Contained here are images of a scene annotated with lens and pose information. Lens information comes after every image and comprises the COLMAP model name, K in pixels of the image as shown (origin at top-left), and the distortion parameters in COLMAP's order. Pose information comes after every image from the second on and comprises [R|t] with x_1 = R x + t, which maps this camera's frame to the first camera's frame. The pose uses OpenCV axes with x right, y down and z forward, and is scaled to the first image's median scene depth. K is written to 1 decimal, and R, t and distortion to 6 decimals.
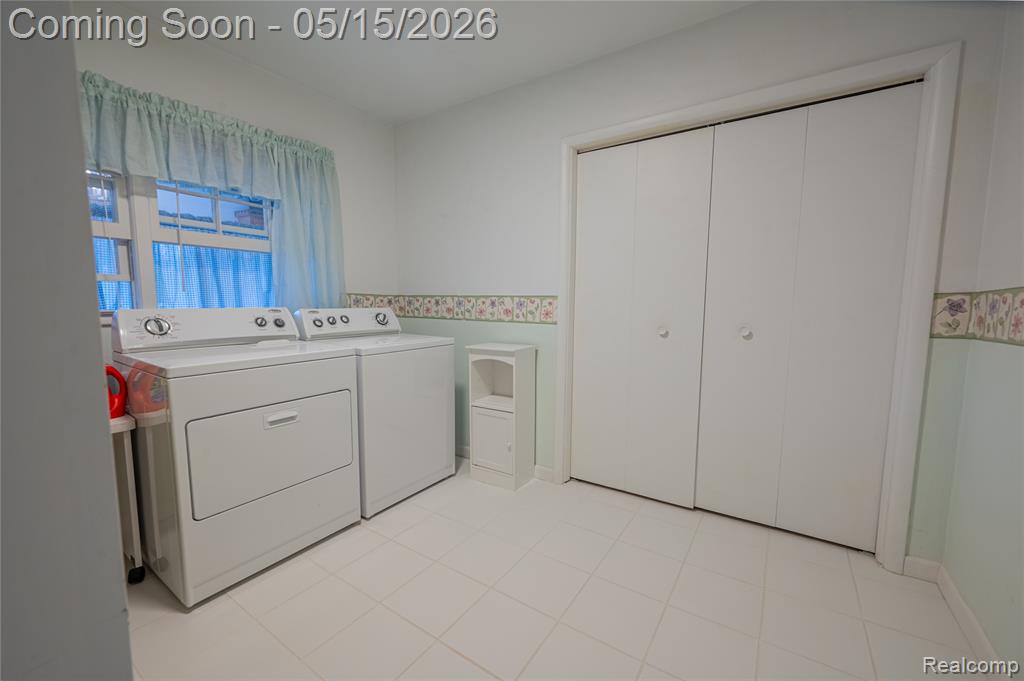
lens RADIAL K [[410.6, 0, 515.5], [0, 410.6, 345.2], [0, 0, 1]] dist [-0.001923, -0.000253]
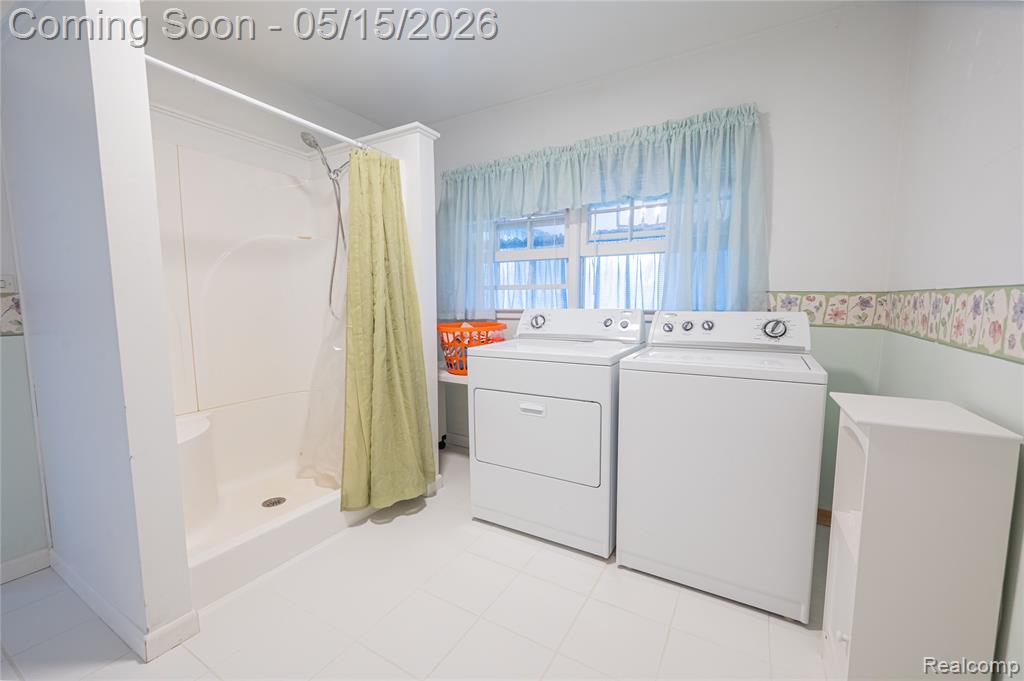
lens RADIAL K [[410.6, 0, 515.5], [0, 410.6, 345.2], [0, 0, 1]] dist [-0.001923, -0.000253]
pose [[0.058479, 0.099129, -0.993355, 0.347864], [-0.103954, 0.990253, 0.092700, -0.061089], [0.992861, 0.097842, 0.068214, 0.596636]]
